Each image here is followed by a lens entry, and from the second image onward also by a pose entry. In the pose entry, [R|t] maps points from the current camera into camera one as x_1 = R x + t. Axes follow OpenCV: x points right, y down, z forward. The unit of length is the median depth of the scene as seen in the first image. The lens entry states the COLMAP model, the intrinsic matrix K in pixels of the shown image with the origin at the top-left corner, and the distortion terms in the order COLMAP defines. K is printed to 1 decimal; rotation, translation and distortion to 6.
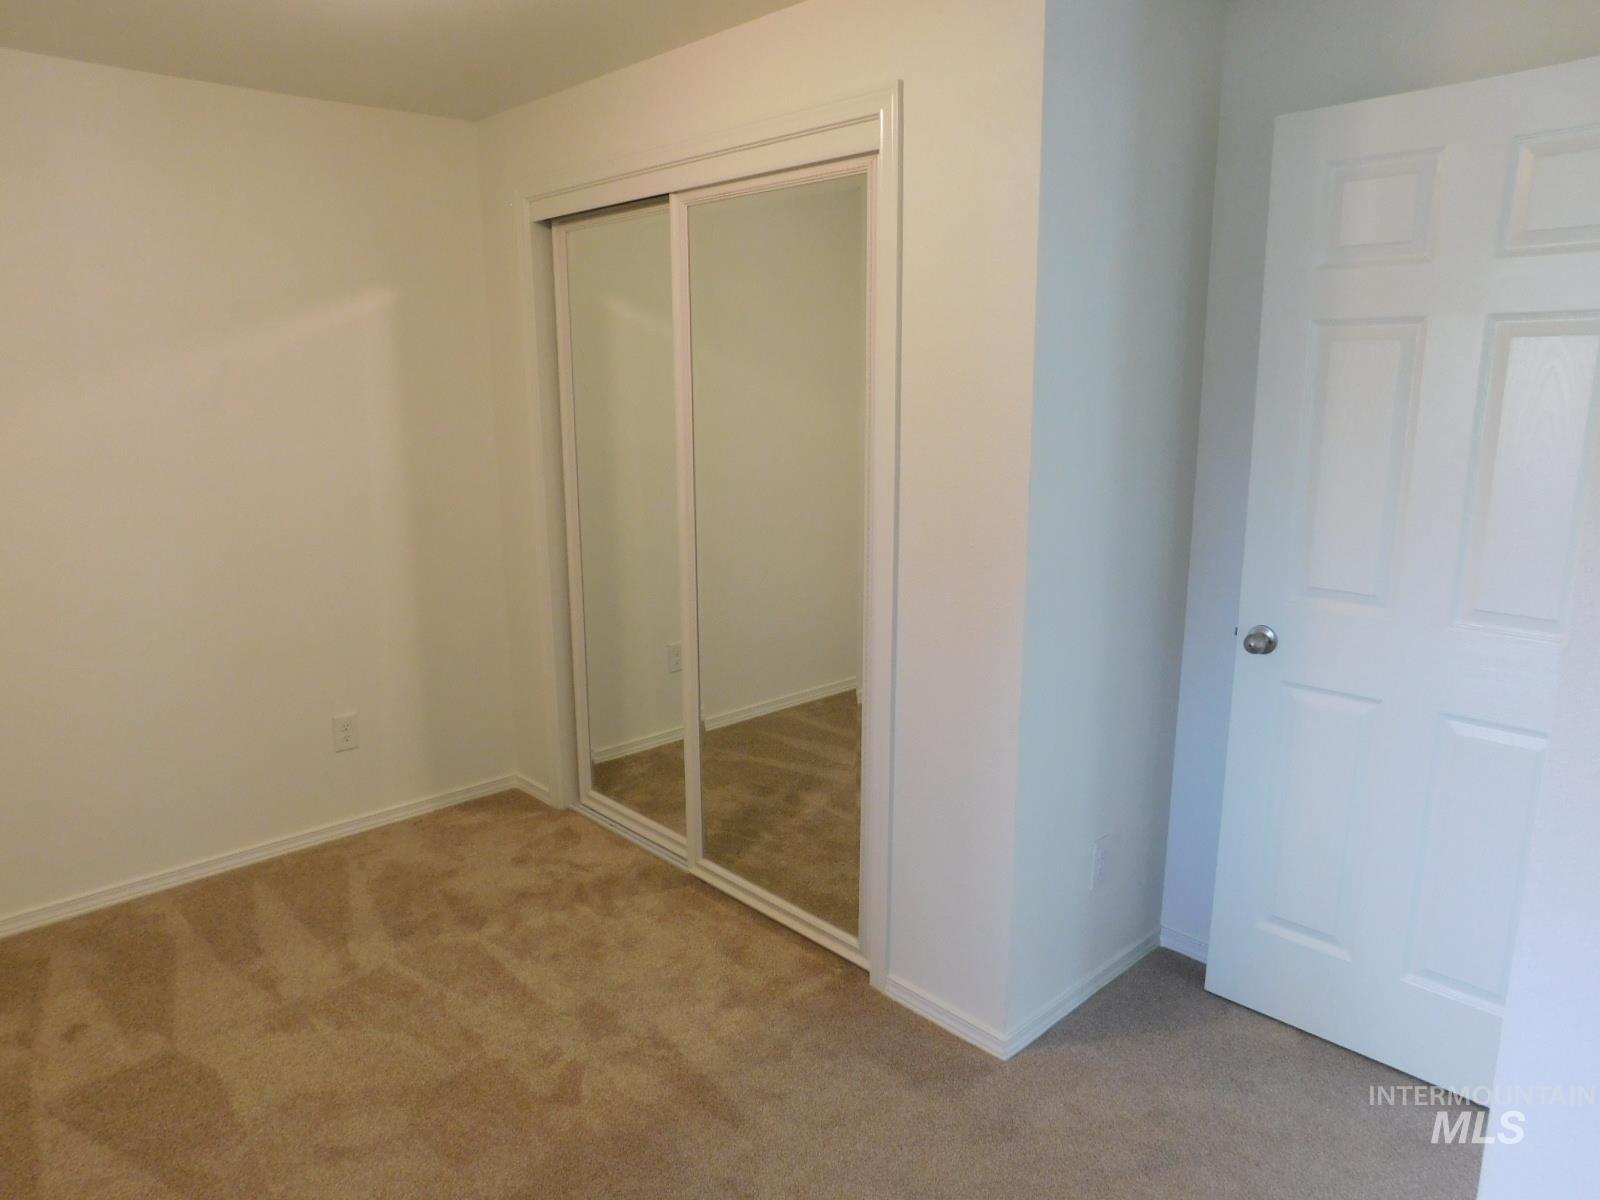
lens RADIAL K [[1052.6, 0, 795.9], [0, 1052.6, 601.3], [0, 0, 1]] dist [-0.068524, 0.046367]
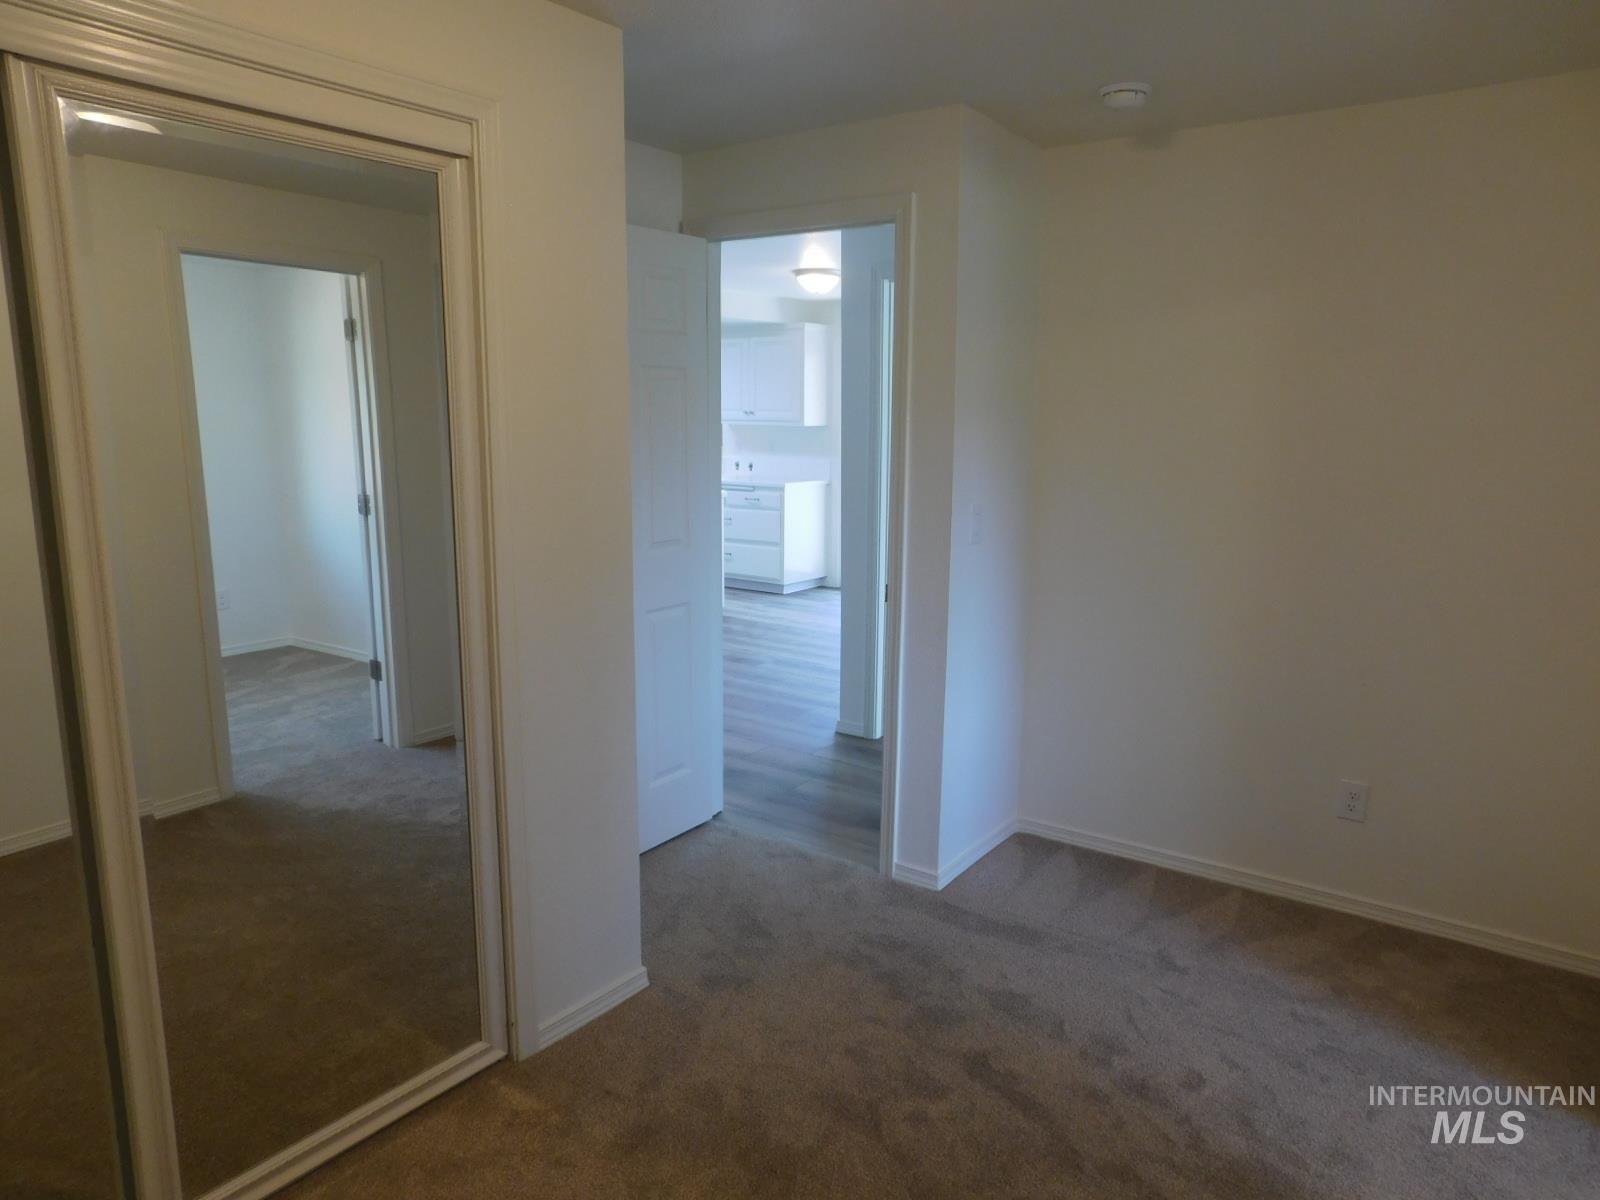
lens RADIAL K [[1052.6, 0, 797.9], [0, 1052.6, 597.6], [0, 0, 1]] dist [-0.068524, 0.046367]
pose [[-0.186276, -0.182760, 0.965350, -0.835952], [0.194802, 0.956170, 0.218611, -0.188459], [-0.962992, 0.228774, -0.142510, 0.854087]]
